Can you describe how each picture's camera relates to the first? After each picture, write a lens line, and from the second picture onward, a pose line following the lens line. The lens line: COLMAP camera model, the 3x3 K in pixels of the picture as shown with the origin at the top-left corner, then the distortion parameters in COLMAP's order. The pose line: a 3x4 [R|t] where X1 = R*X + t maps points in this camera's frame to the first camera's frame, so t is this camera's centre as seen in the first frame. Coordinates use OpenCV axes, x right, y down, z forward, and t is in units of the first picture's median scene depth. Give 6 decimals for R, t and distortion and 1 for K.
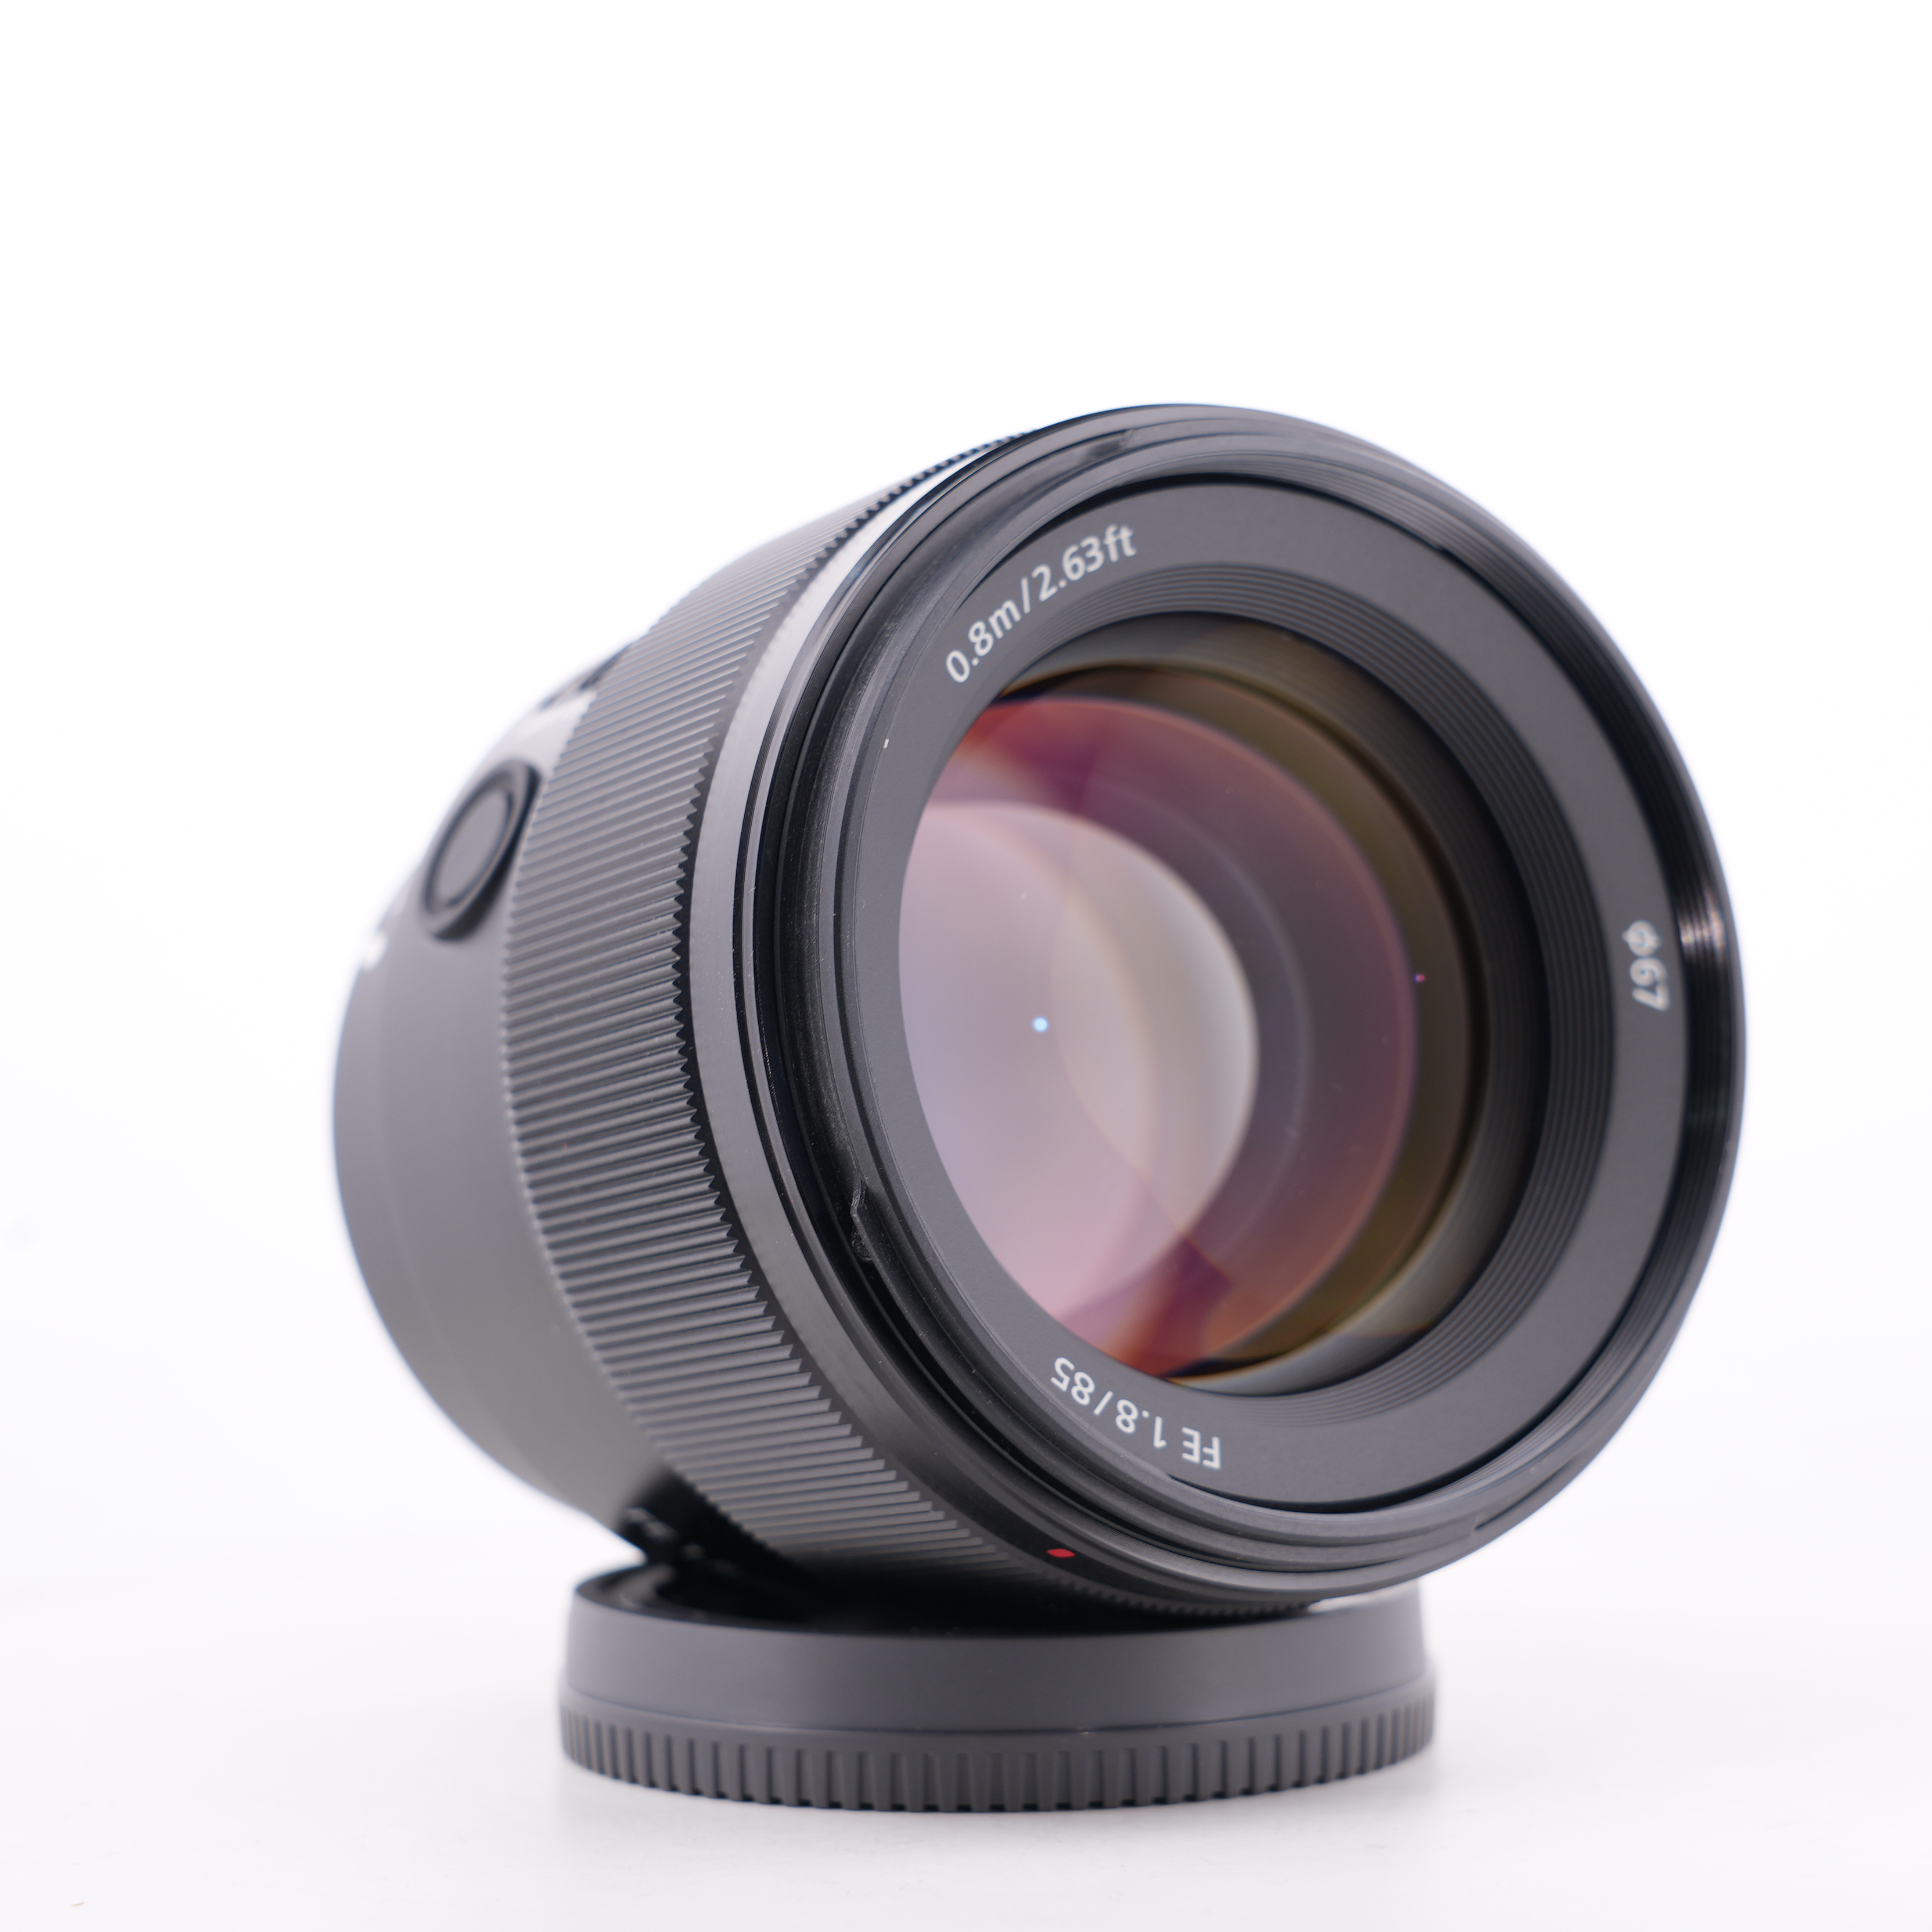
lens RADIAL K [[4855.2, 0, 966.0], [0, 4855.2, 966.0], [0, 0, 1]] dist [0.033050, 0.745701]
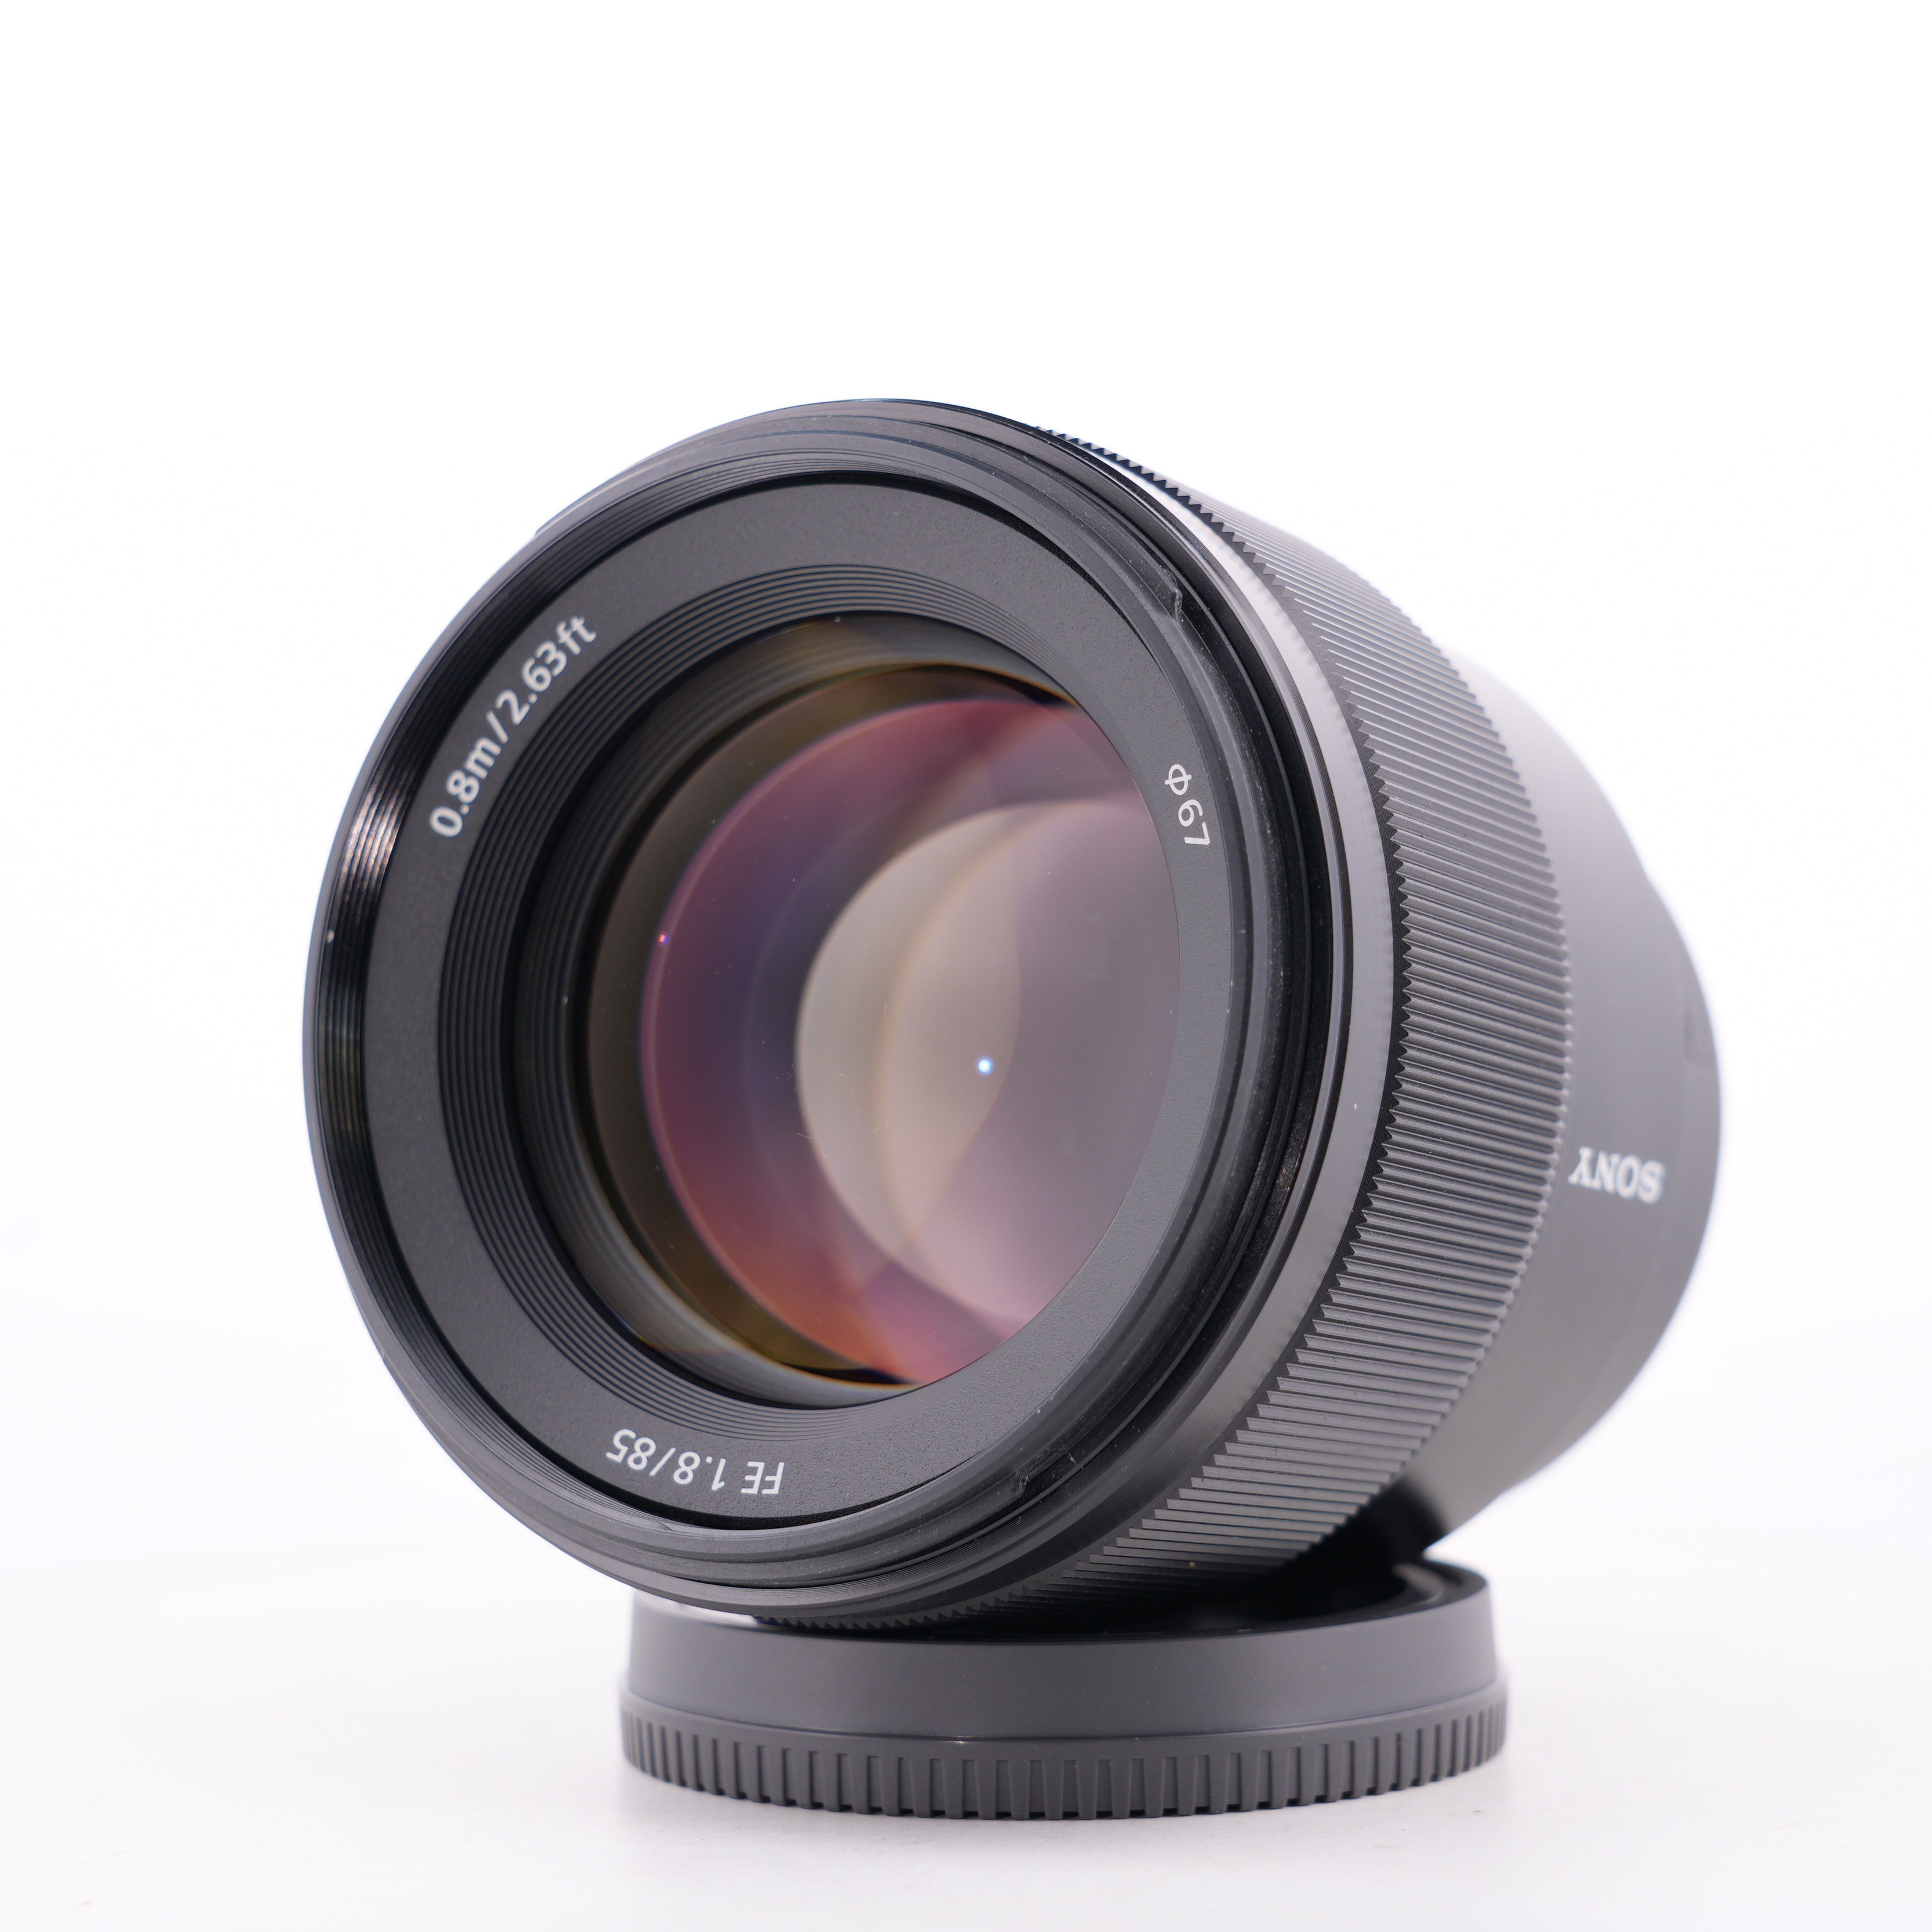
lens RADIAL K [[4855.2, 0, 966.0], [0, 4855.2, 966.0], [0, 0, 1]] dist [0.033050, 0.745701]
pose [[0.451189, -0.282777, -0.846443, 0.937546], [0.293955, 0.942633, -0.158222, 0.169441], [0.842626, -0.177429, 0.508429, 0.542880]]
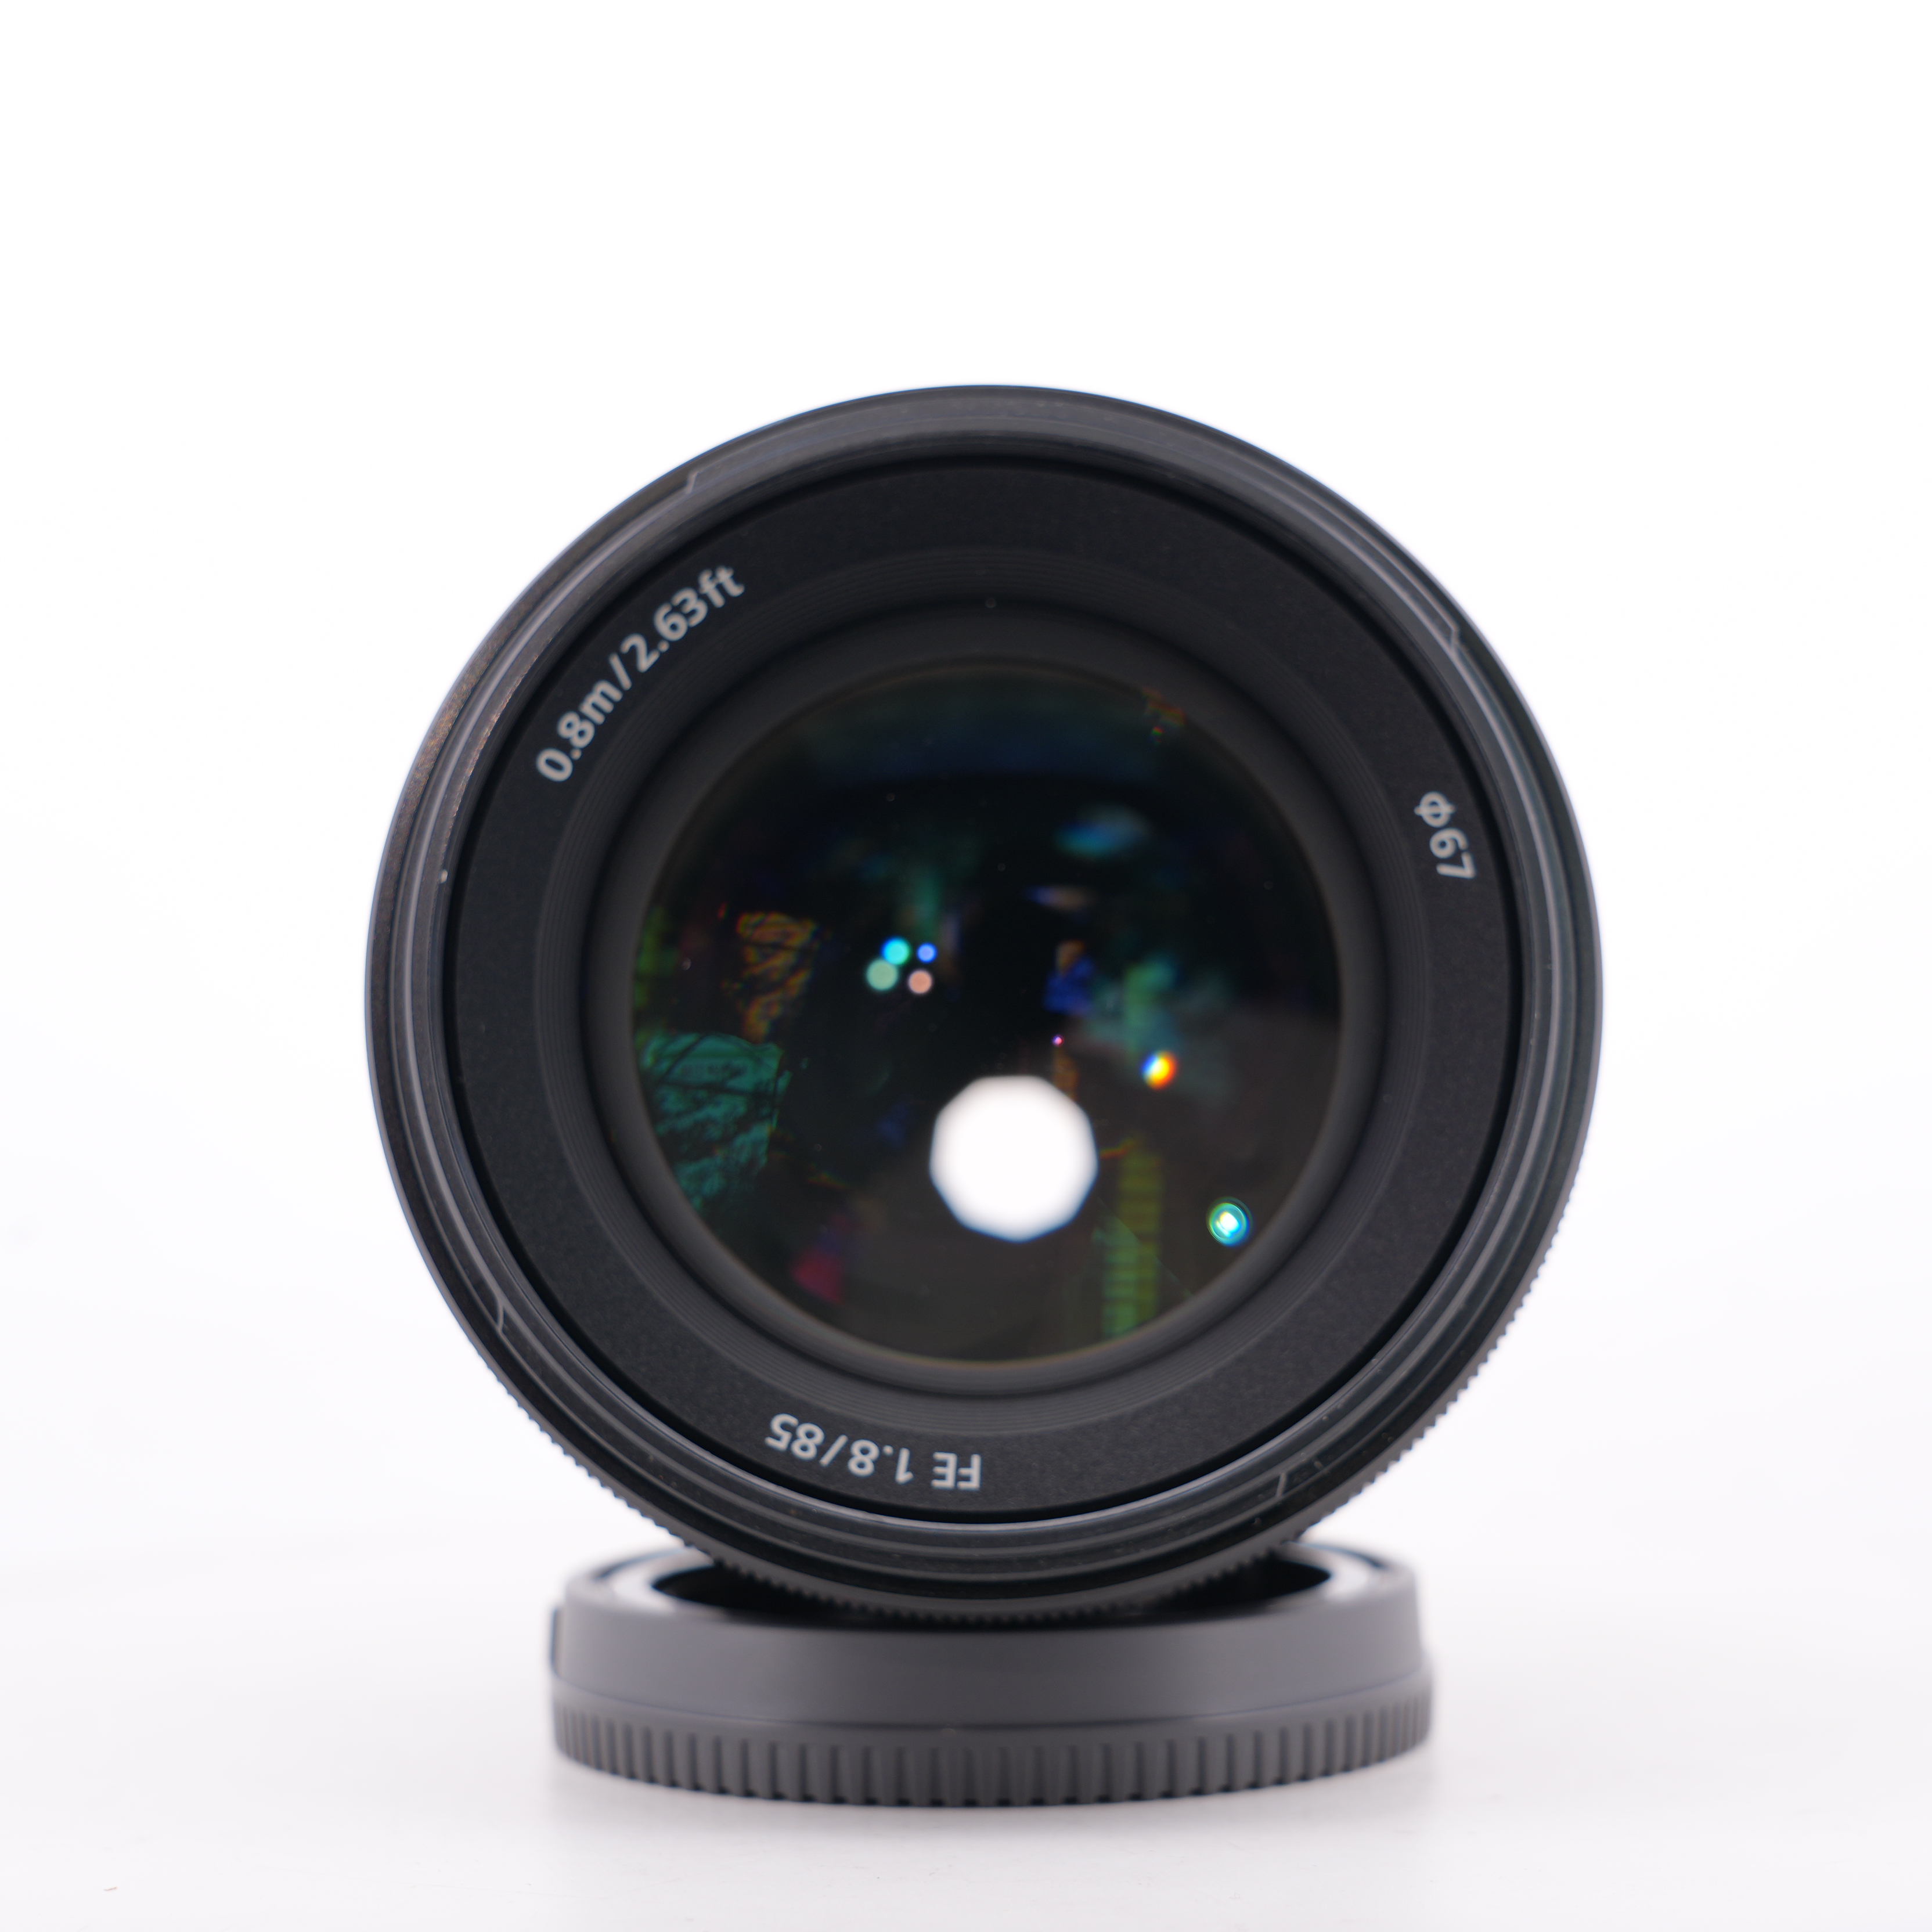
lens RADIAL K [[4855.2, 0, 966.0], [0, 4855.2, 966.0], [0, 0, 1]] dist [0.033050, 0.745701]
pose [[0.825036, -0.216620, -0.521911, 0.583758], [0.254248, 0.967139, 0.000504, 0.000111], [0.504651, -0.133110, 0.853000, 0.172292]]
